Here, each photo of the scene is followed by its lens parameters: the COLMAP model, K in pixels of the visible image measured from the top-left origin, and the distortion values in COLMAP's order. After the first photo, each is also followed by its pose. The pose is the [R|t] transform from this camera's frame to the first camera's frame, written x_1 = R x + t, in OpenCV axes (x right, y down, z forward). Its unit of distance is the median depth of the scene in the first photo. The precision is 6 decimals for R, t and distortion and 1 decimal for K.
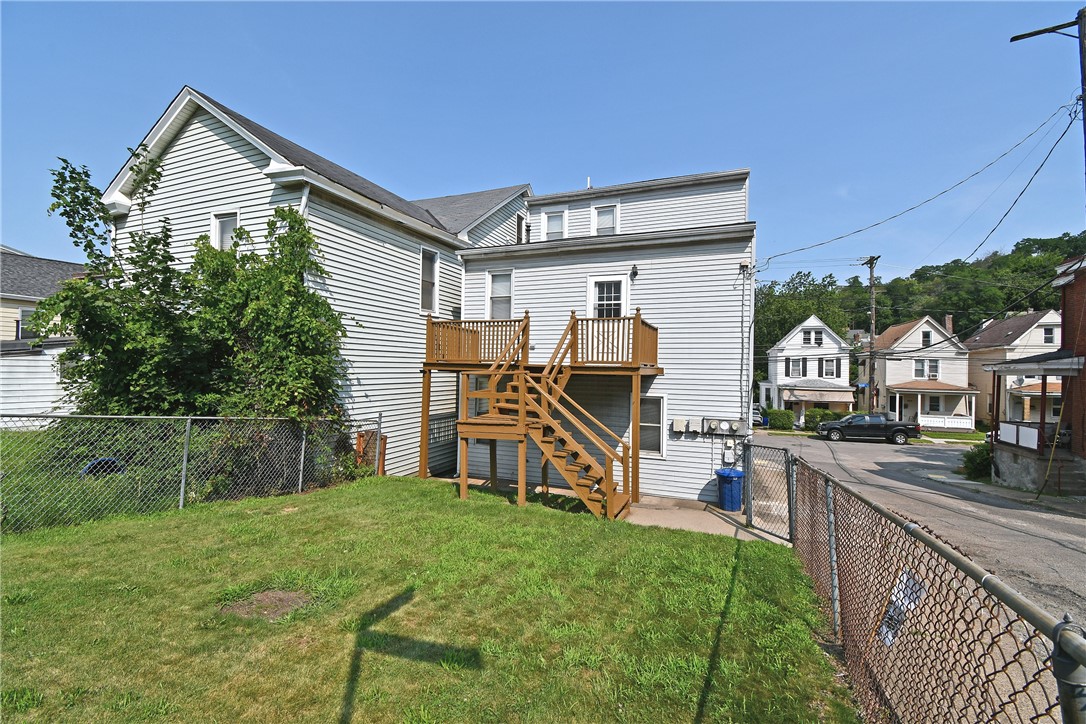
lens RADIAL K [[478.3, 0, 542.3], [0, 478.3, 362.4], [0, 0, 1]] dist [0.001805, -0.003683]
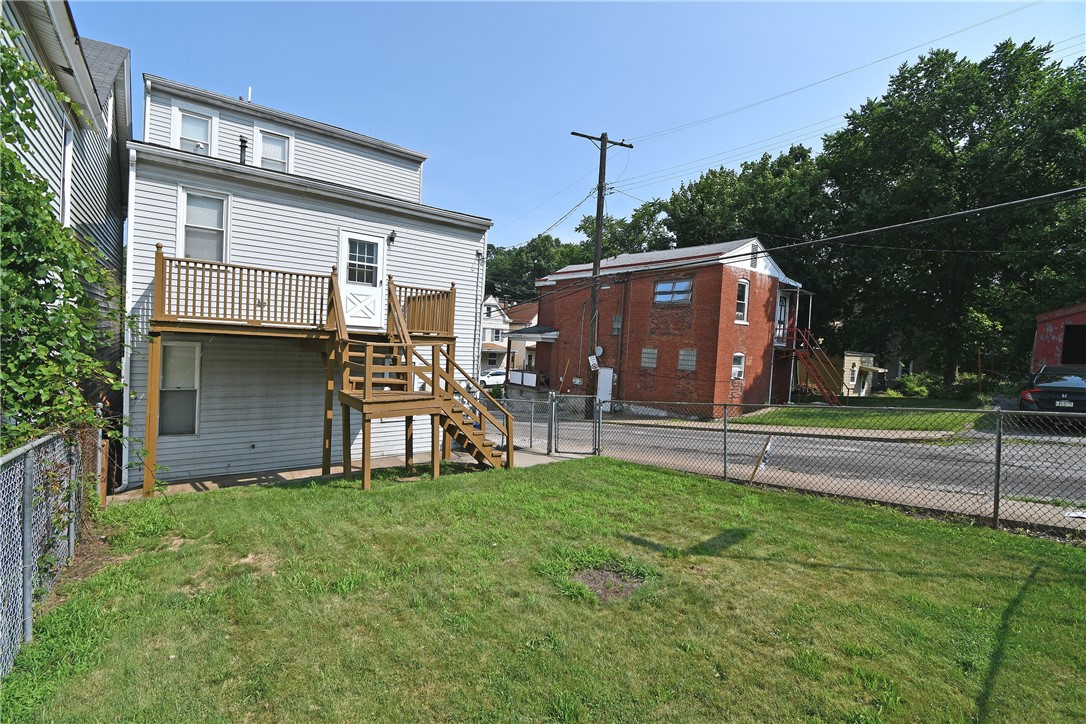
lens RADIAL K [[478.3, 0, 541.9], [0, 478.3, 362.6], [0, 0, 1]] dist [0.001805, -0.003683]
pose [[0.506768, -0.028909, 0.861598, -0.493186], [-0.050911, 0.996690, 0.063386, -0.008881], [-0.860578, -0.075986, 0.503618, 0.206015]]
